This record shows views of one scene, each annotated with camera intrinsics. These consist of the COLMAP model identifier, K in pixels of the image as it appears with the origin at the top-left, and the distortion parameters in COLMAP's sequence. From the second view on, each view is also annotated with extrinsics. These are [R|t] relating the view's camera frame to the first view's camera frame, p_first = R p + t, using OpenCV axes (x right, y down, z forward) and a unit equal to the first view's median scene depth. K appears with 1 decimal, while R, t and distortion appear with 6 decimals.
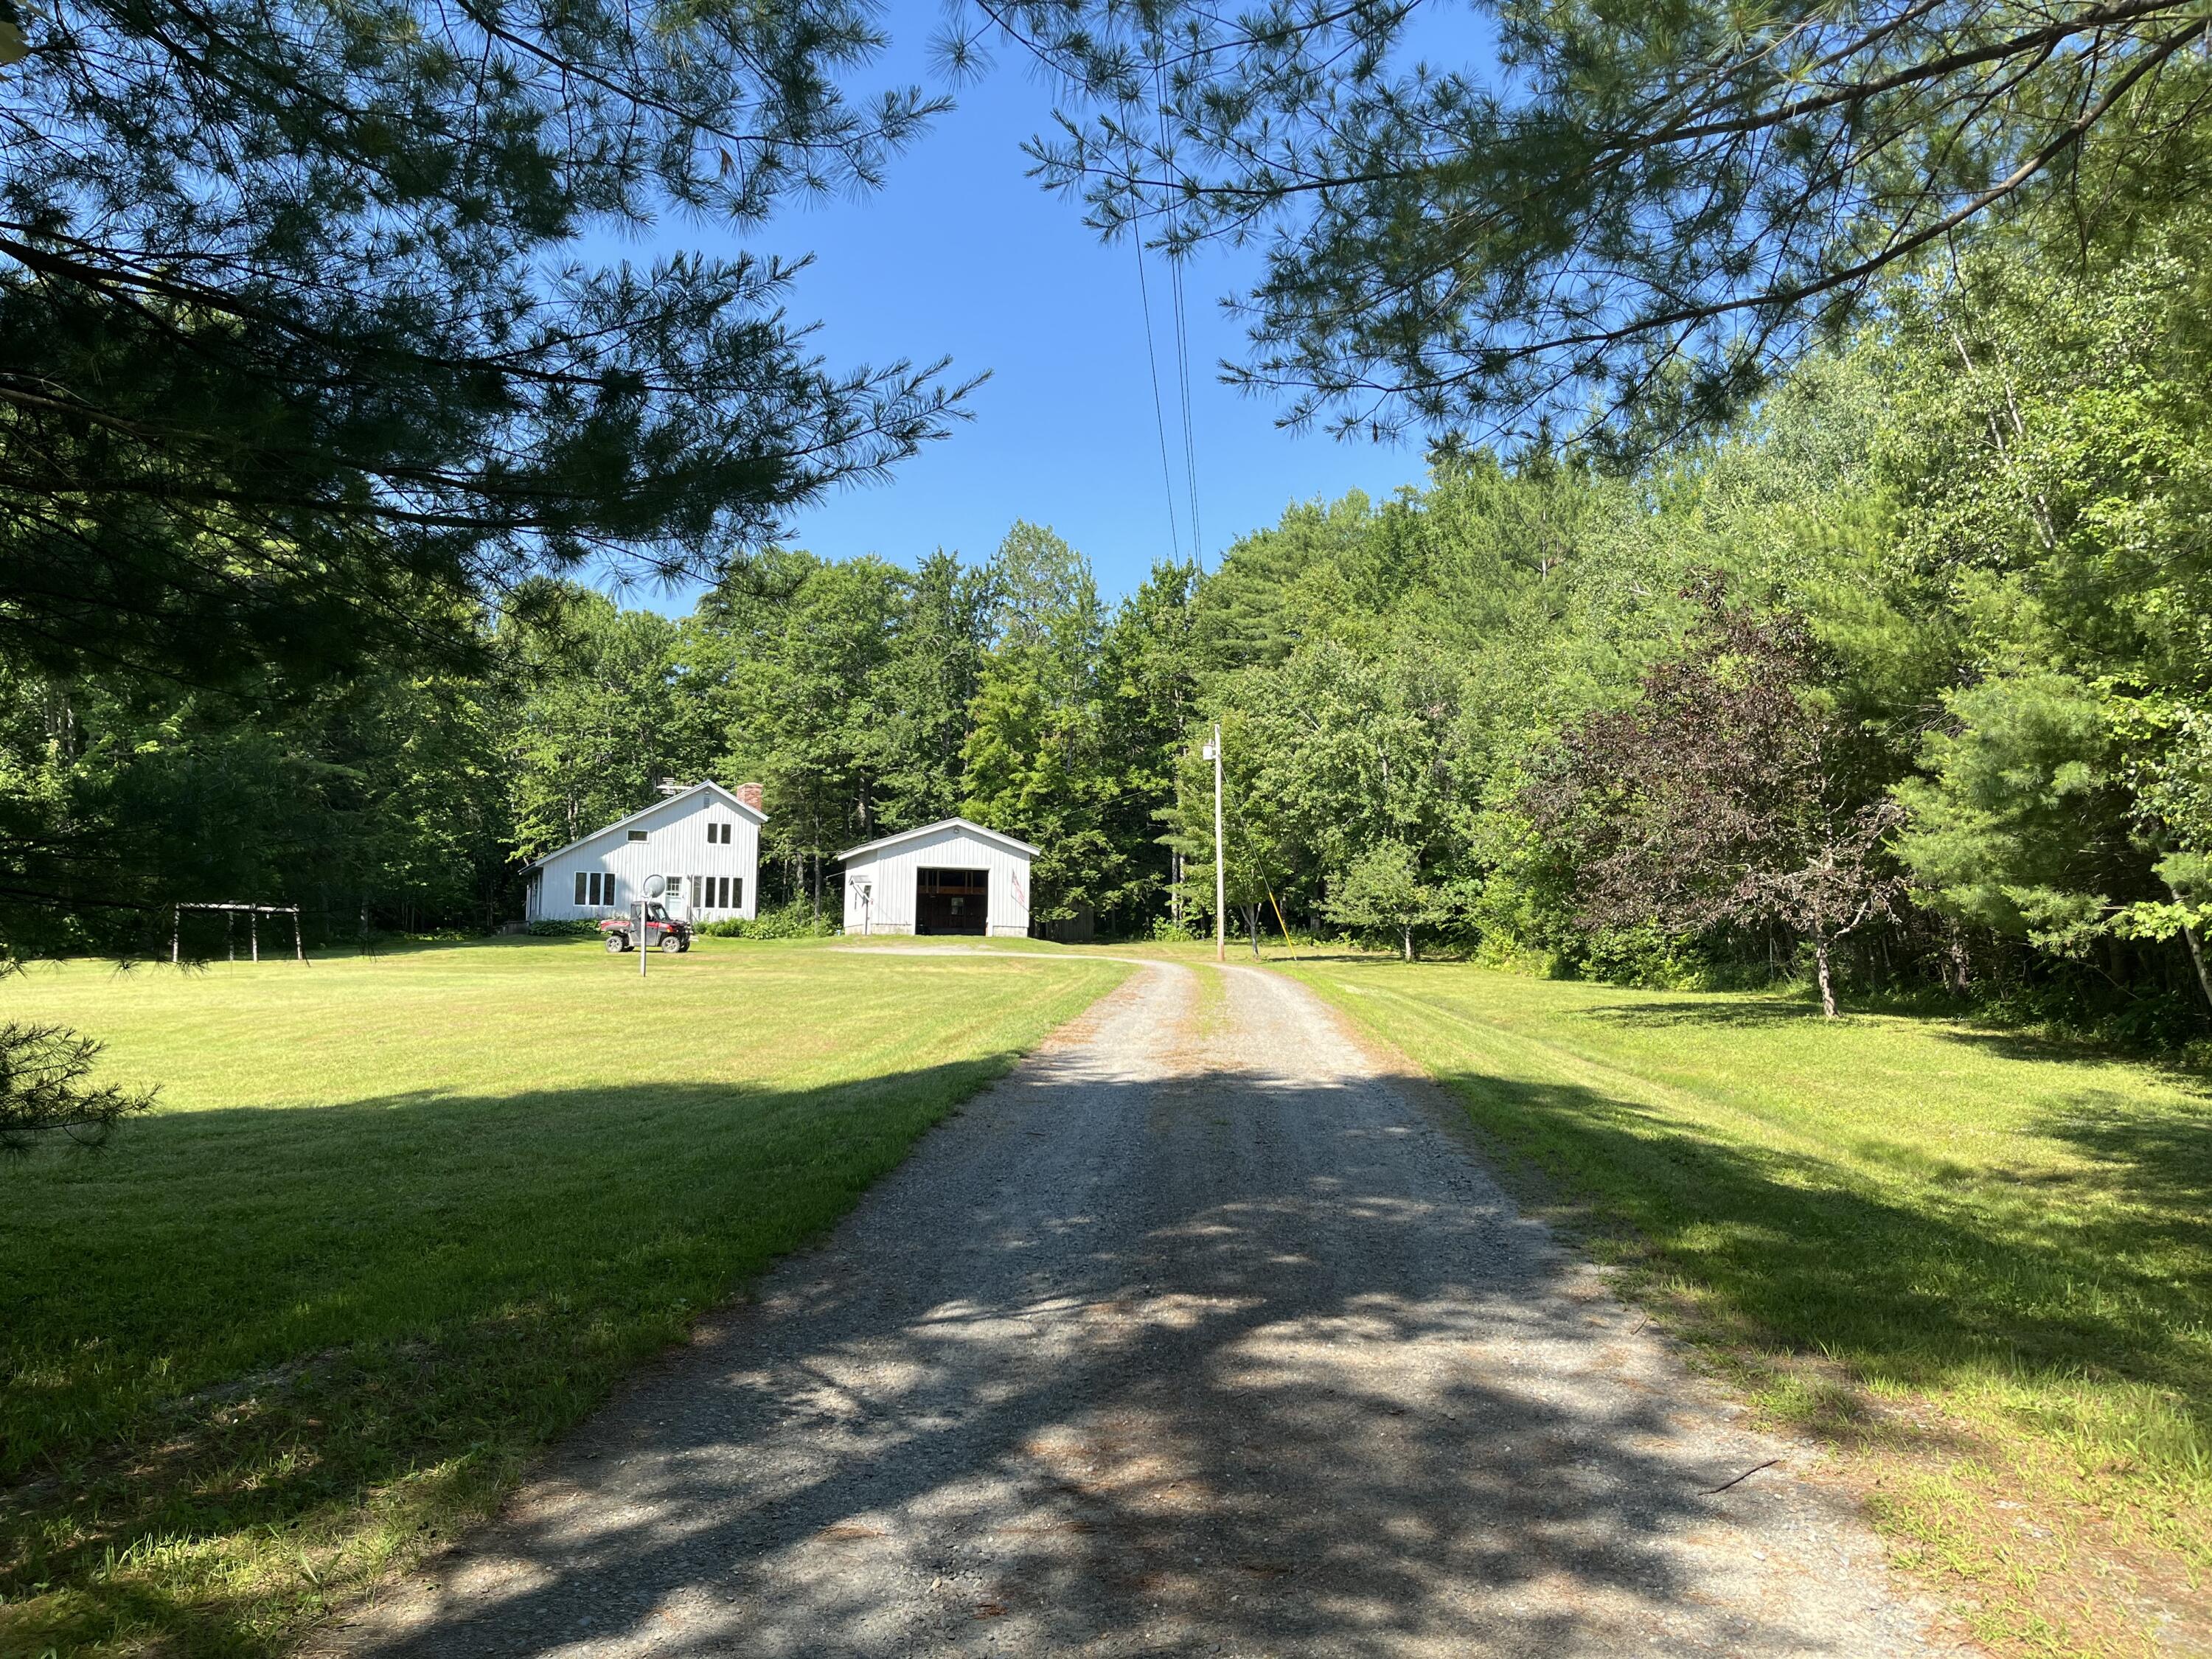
lens RADIAL K [[1756.8, 0, 1125.9], [0, 1756.8, 823.2], [0, 0, 1]] dist [0.042832, -0.018731]
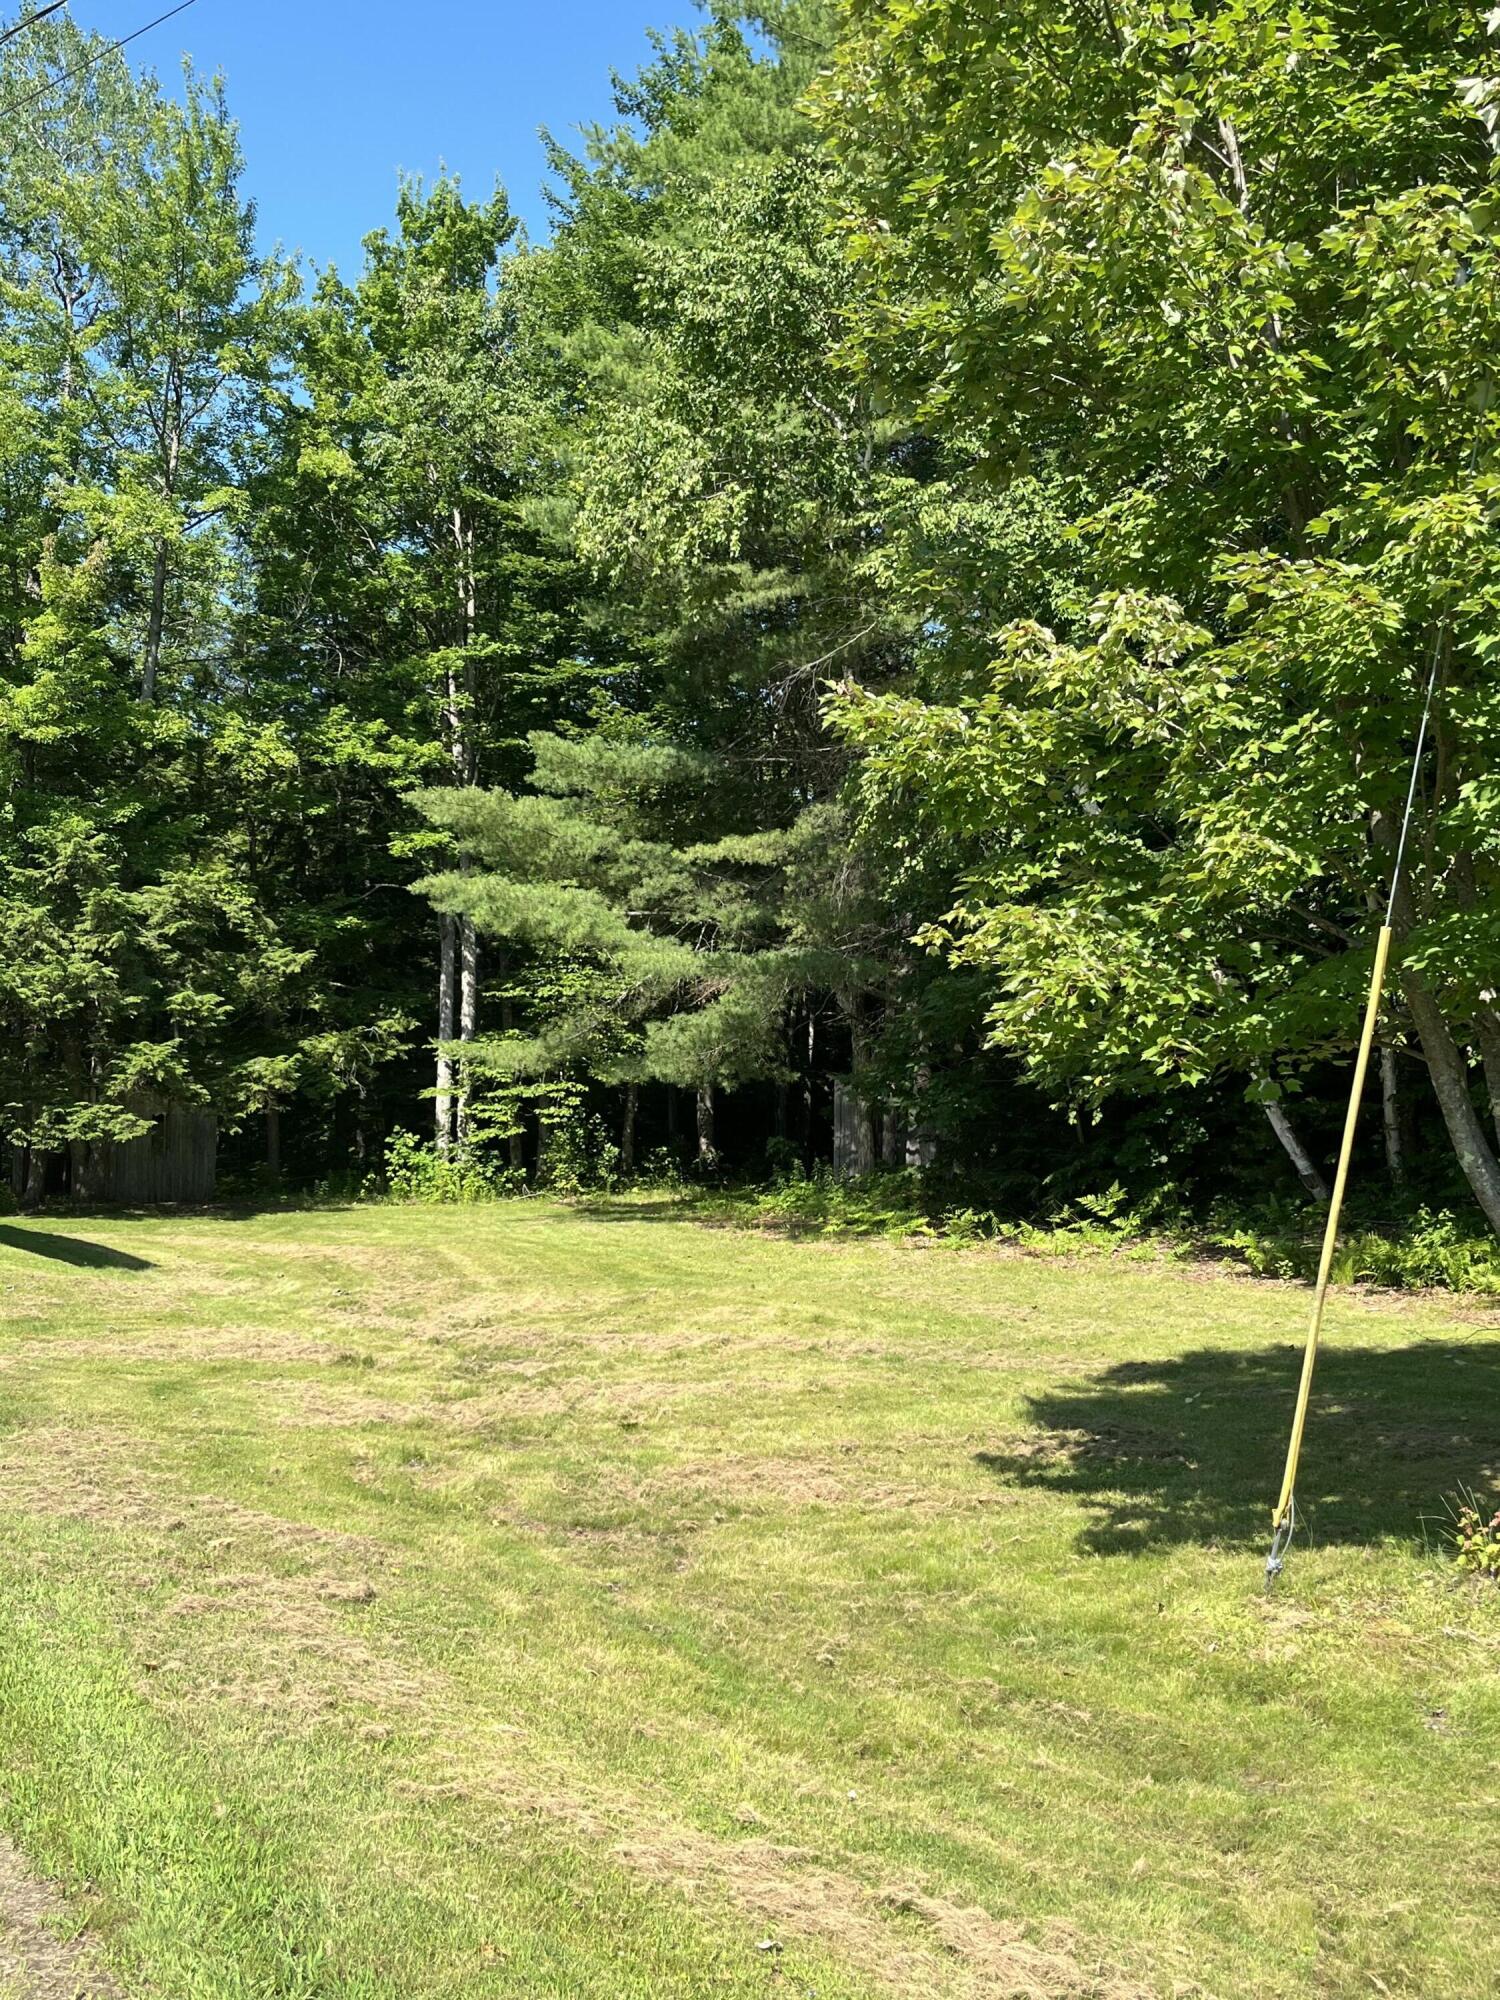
lens RADIAL K [[1898.9, 0, 762.5], [0, 1898.9, 983.6], [0, 0, 1]] dist [0.025718, 0.000000]
pose [[0.972413, 0.021325, 0.232288, -0.000798], [-0.016383, 0.999597, -0.023185, 0.037500], [-0.232689, 0.018740, 0.972371, 0.738455]]
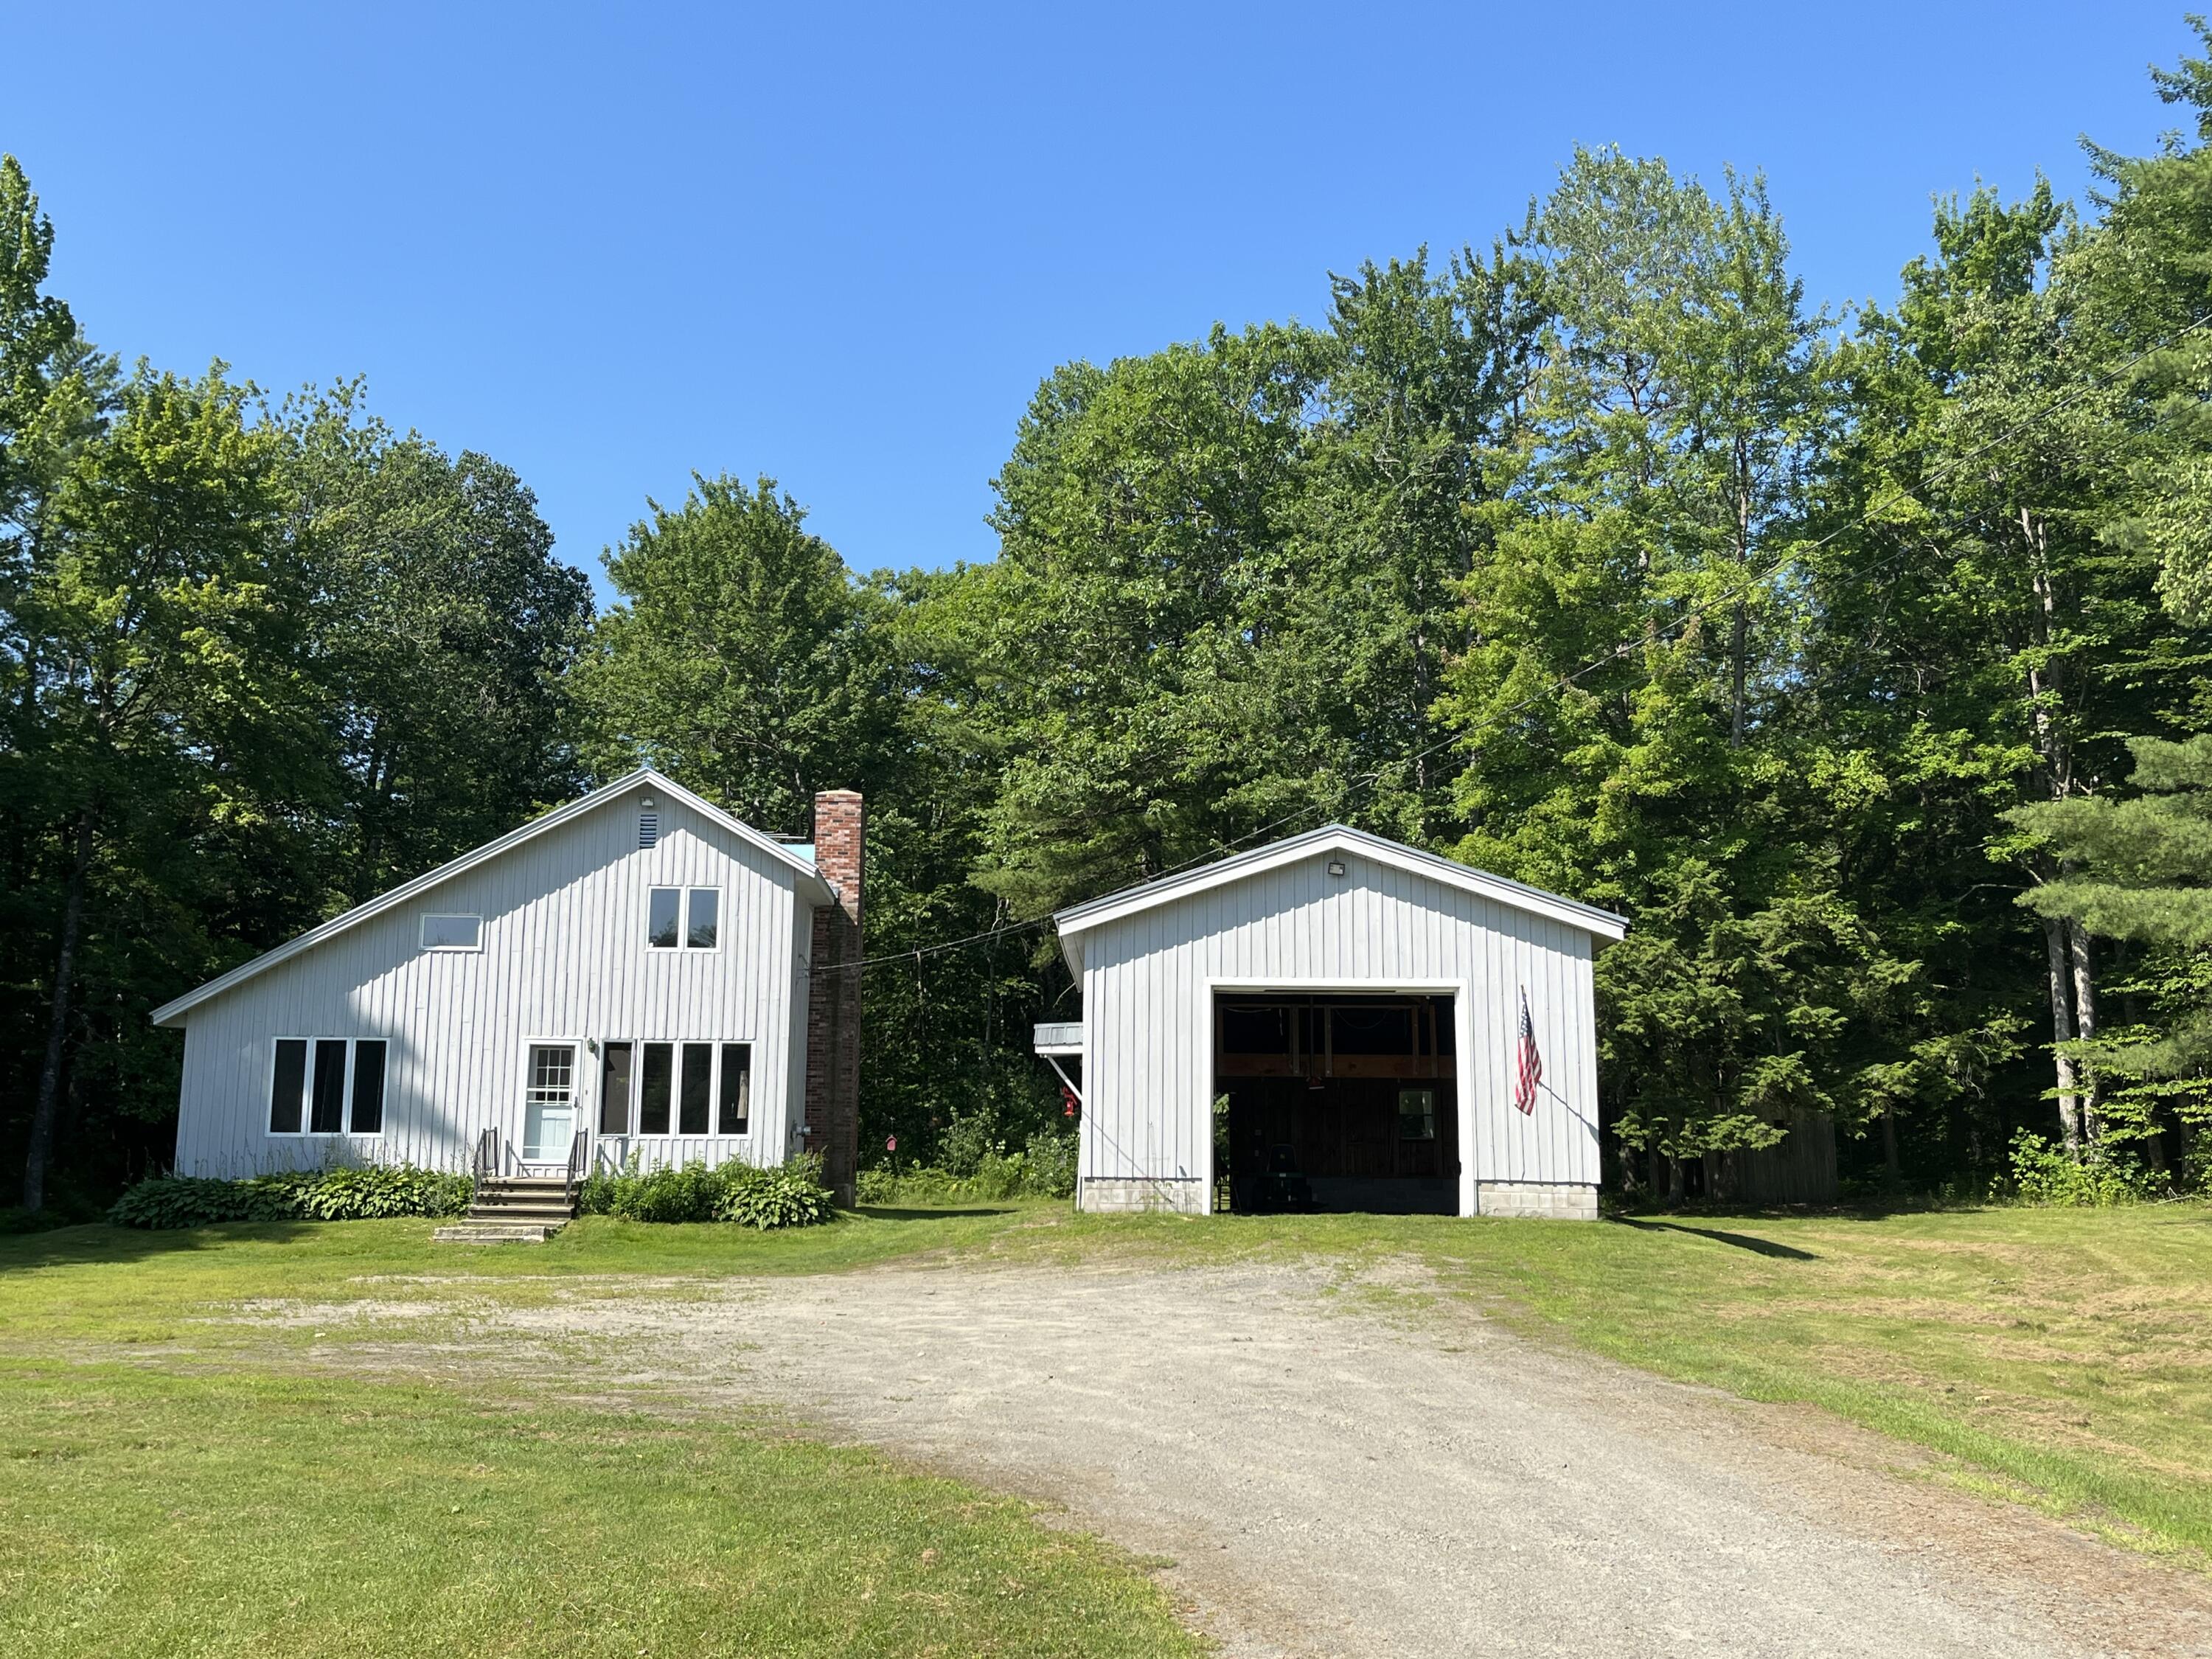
lens RADIAL K [[2100.2, 0, 1104.8], [0, 2100.2, 821.8], [0, 0, 1]] dist [0.025718, 0.000000]
pose [[0.939277, -0.065565, -0.336838, -0.010726], [0.034924, 0.994745, -0.096242, 0.030252], [0.341378, 0.078634, 0.936631, 0.643600]]
